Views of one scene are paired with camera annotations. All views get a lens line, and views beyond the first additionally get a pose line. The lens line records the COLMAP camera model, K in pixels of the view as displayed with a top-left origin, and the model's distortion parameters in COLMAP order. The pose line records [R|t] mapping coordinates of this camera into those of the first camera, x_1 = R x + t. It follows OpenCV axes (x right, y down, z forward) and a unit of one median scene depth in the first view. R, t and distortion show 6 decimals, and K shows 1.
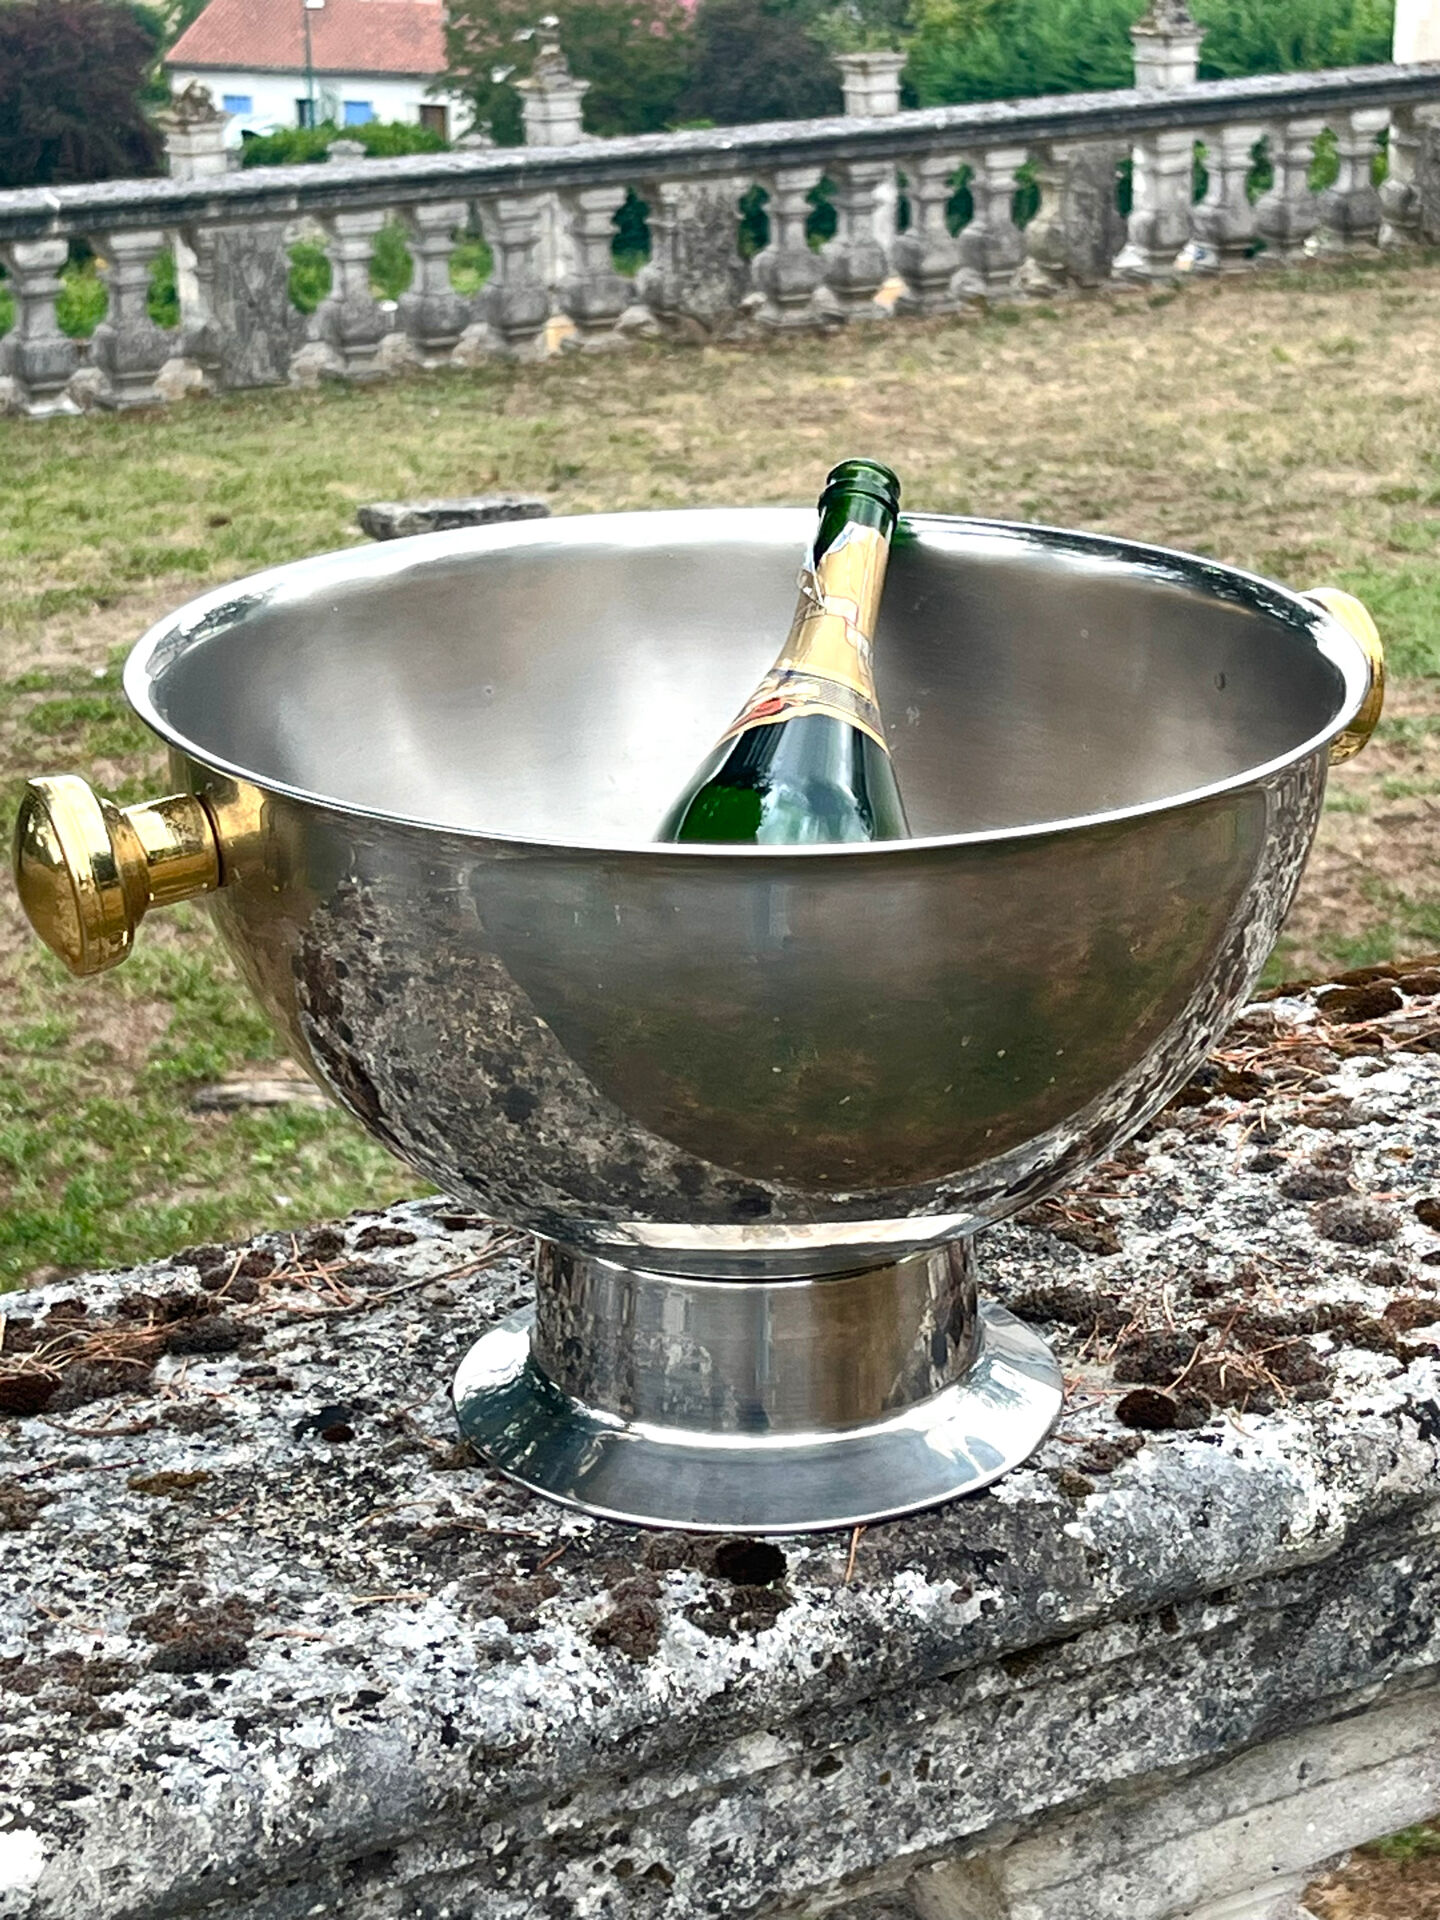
lens RADIAL K [[4095.0, 0, 759.1], [0, 4095.0, 911.5], [0, 0, 1]] dist [0.179230, -0.714528]
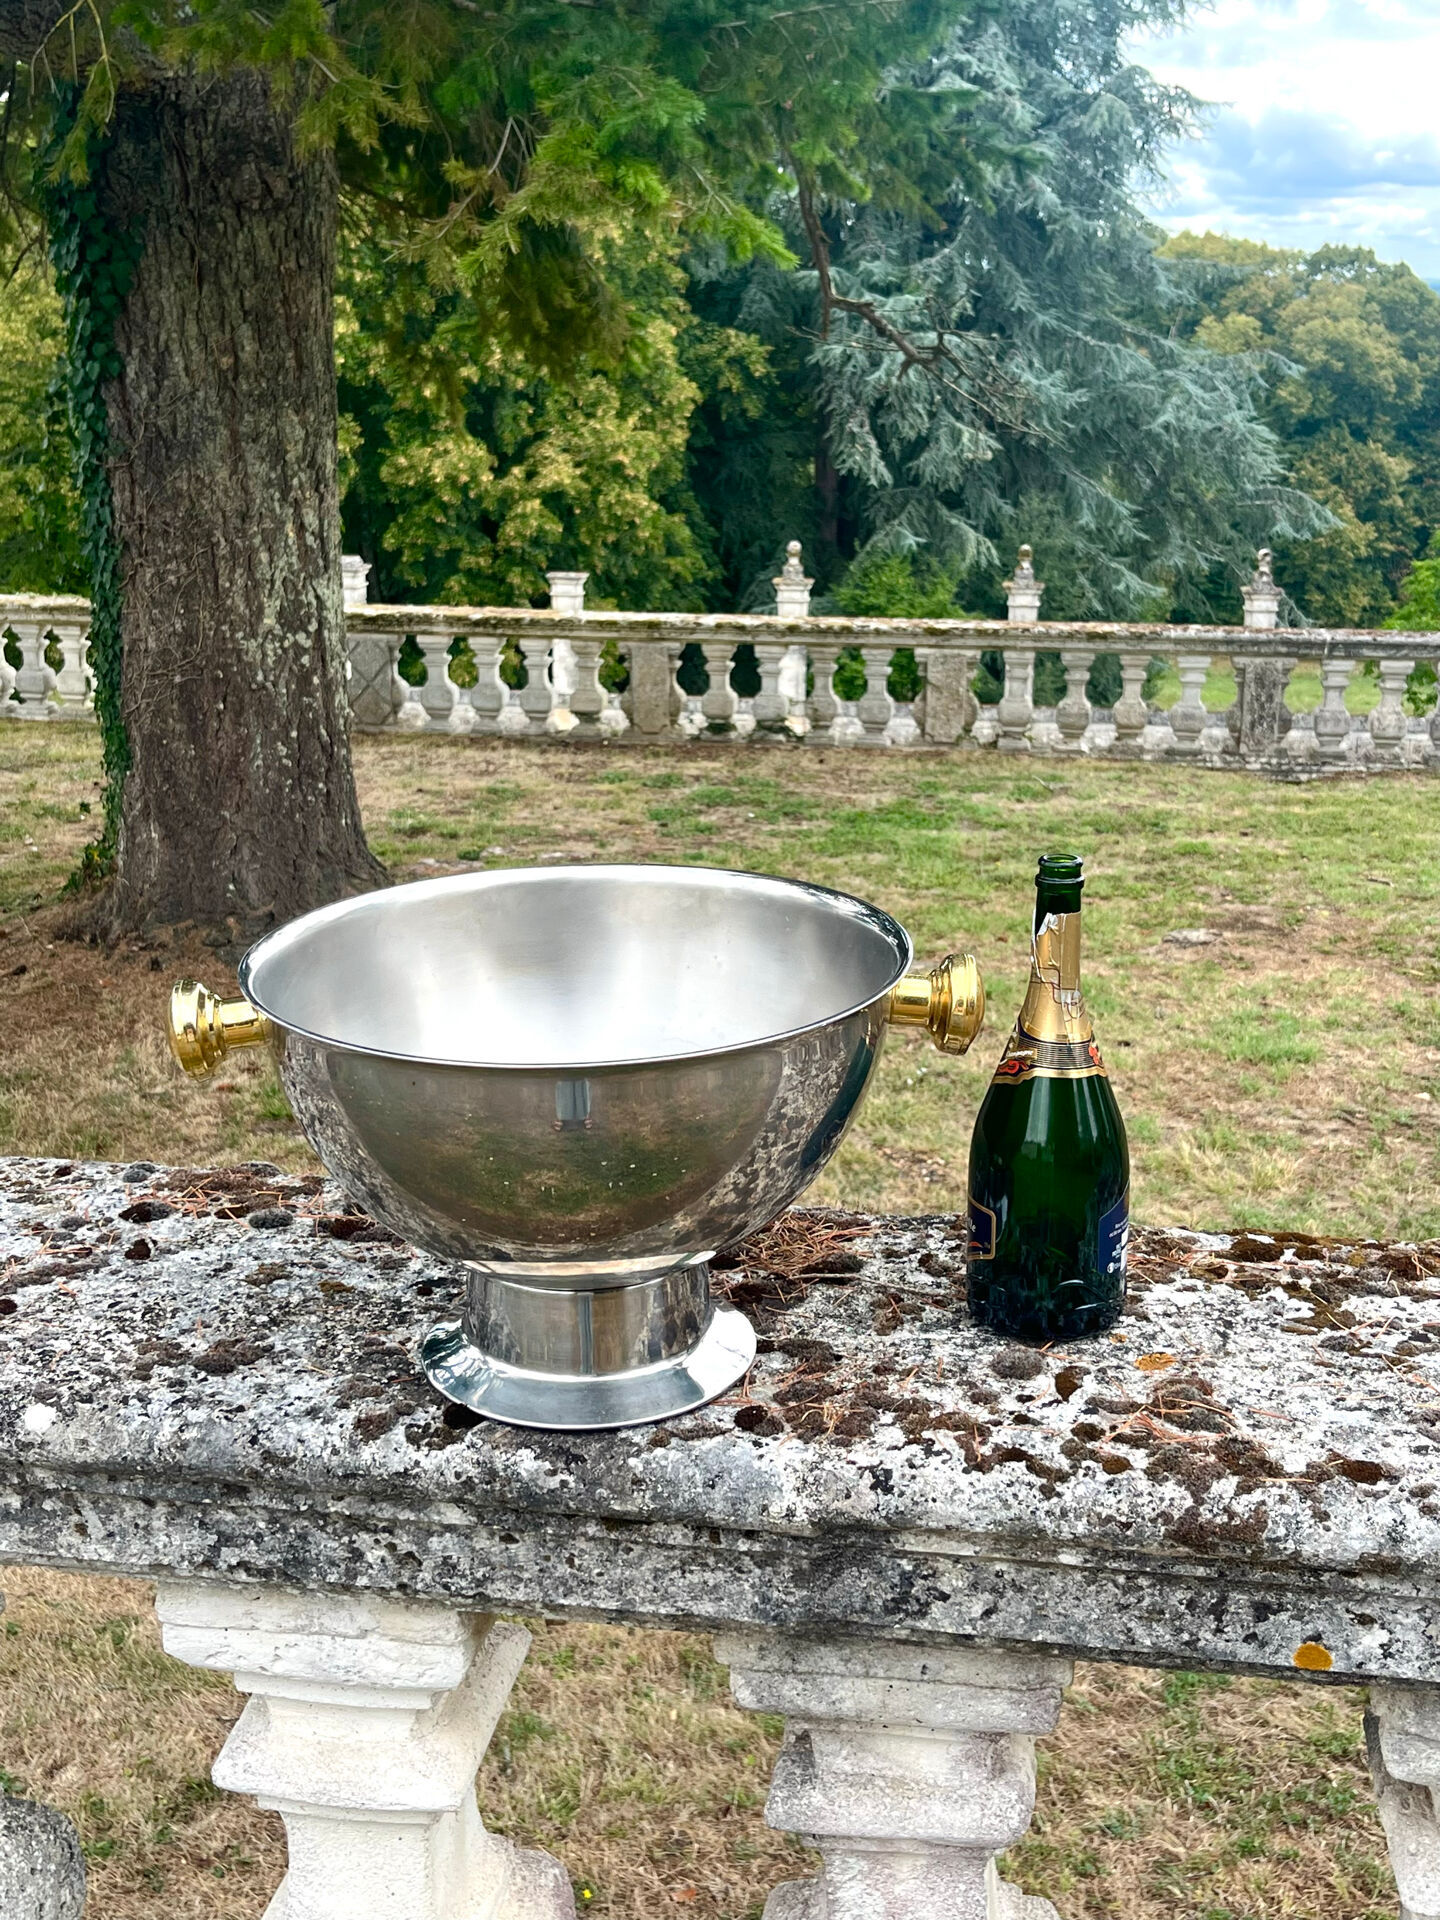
lens RADIAL K [[2180.0, 0, 704.3], [0, 2180.0, 950.7], [0, 0, 1]] dist [0.135218, -0.505609]
pose [[0.767830, 0.205152, -0.606918, 0.632304], [-0.211799, 0.975361, 0.061741, -0.131094], [0.604631, 0.081138, 0.792362, 0.248340]]
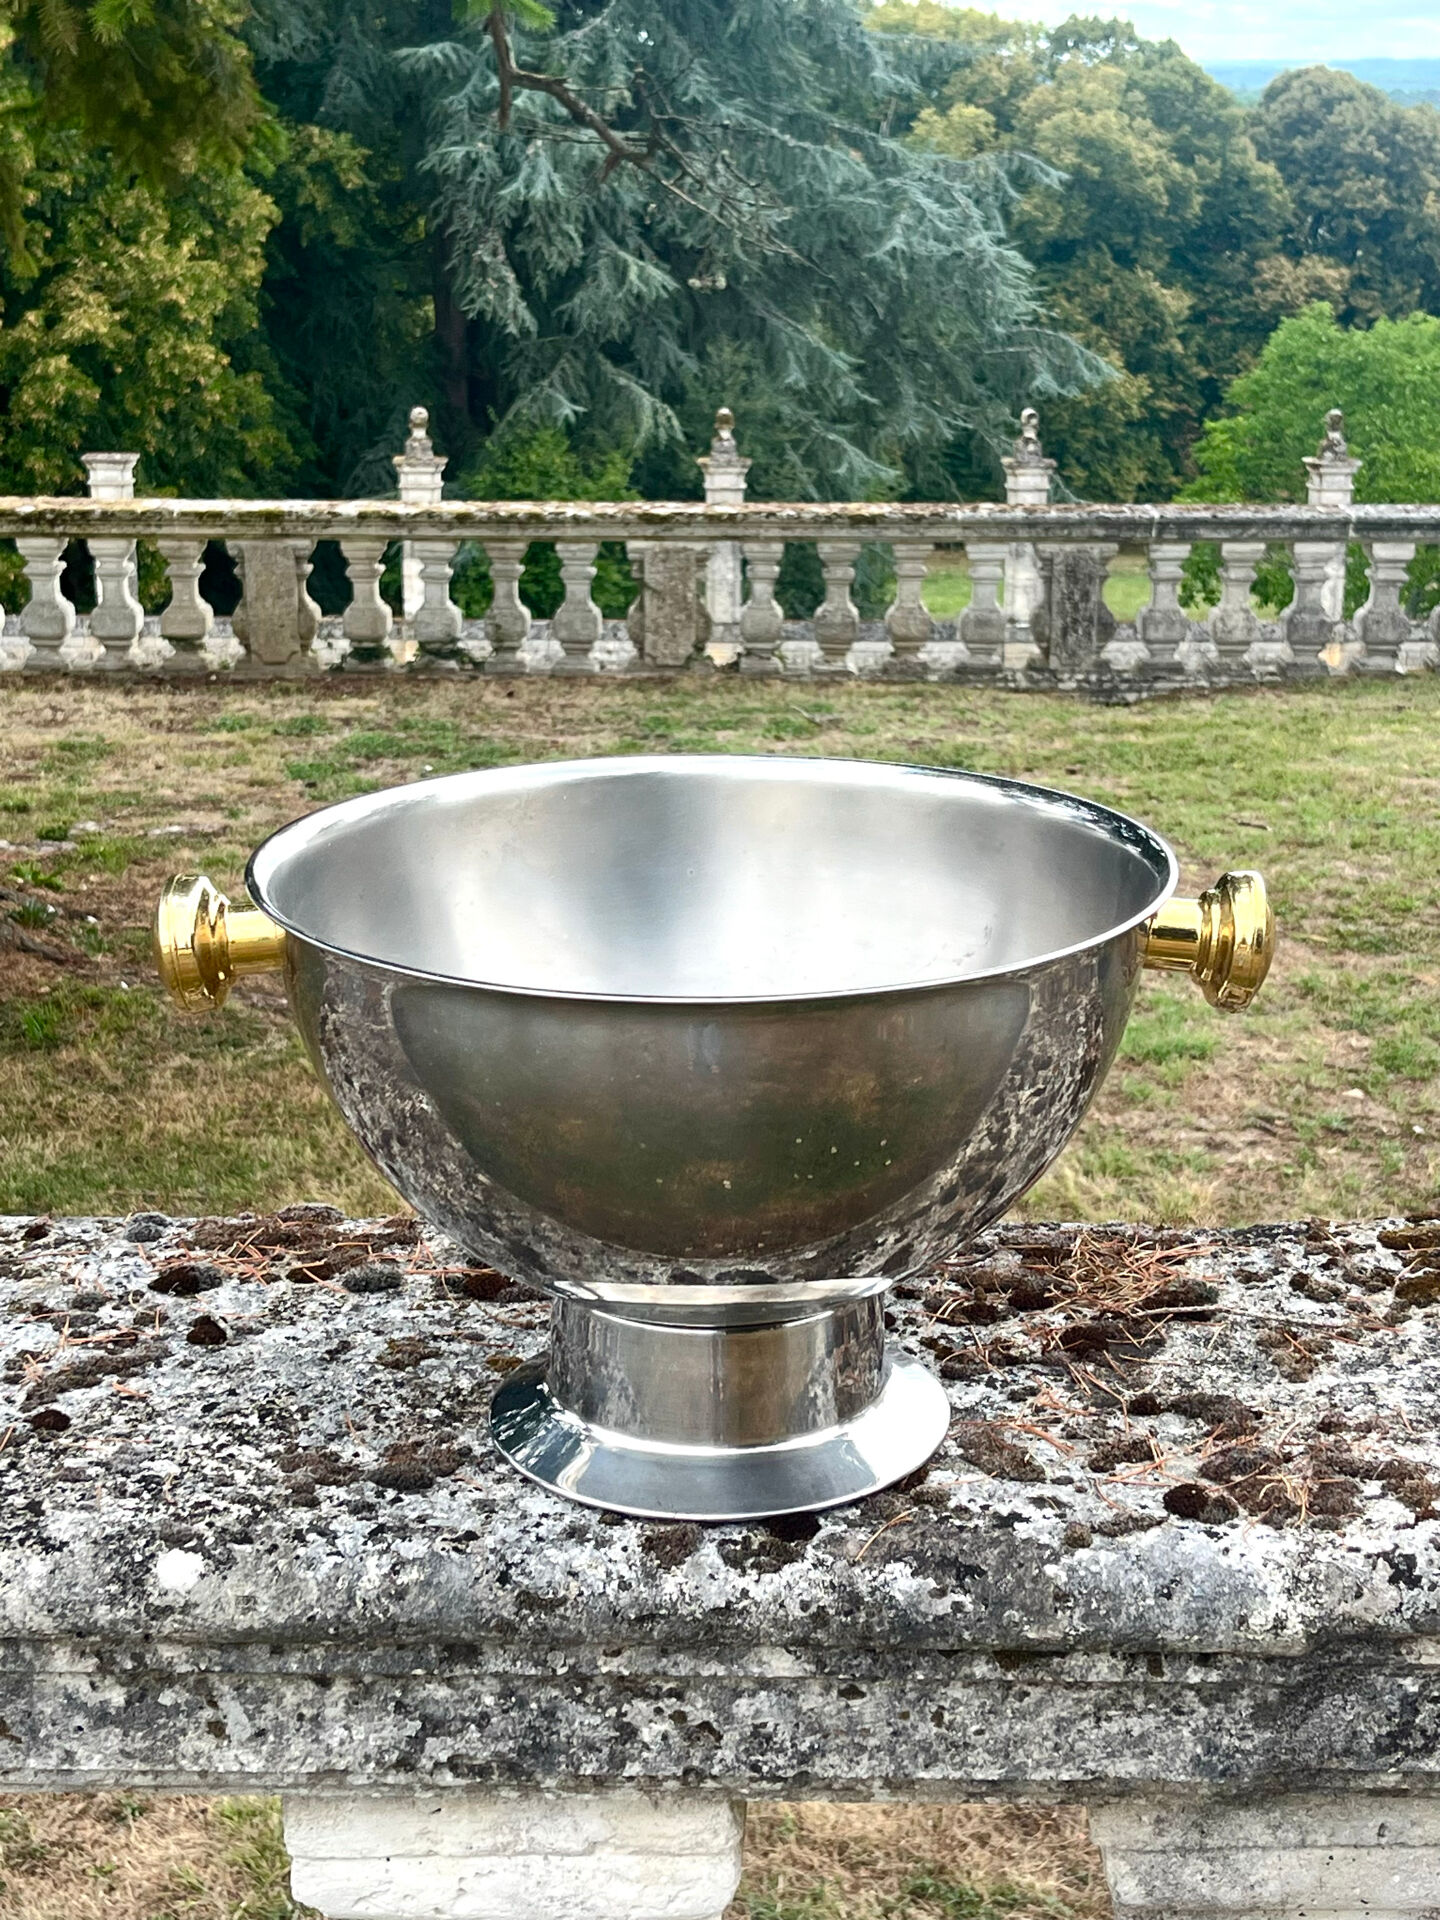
lens RADIAL K [[2890.8, 0, 696.0], [0, 2890.8, 965.8], [0, 0, 1]] dist [0.160501, -0.670899]
pose [[0.851413, 0.172780, -0.495220, 0.399252], [-0.176752, 0.983473, 0.039246, -0.050811], [0.493816, 0.054117, 0.867881, 0.148569]]
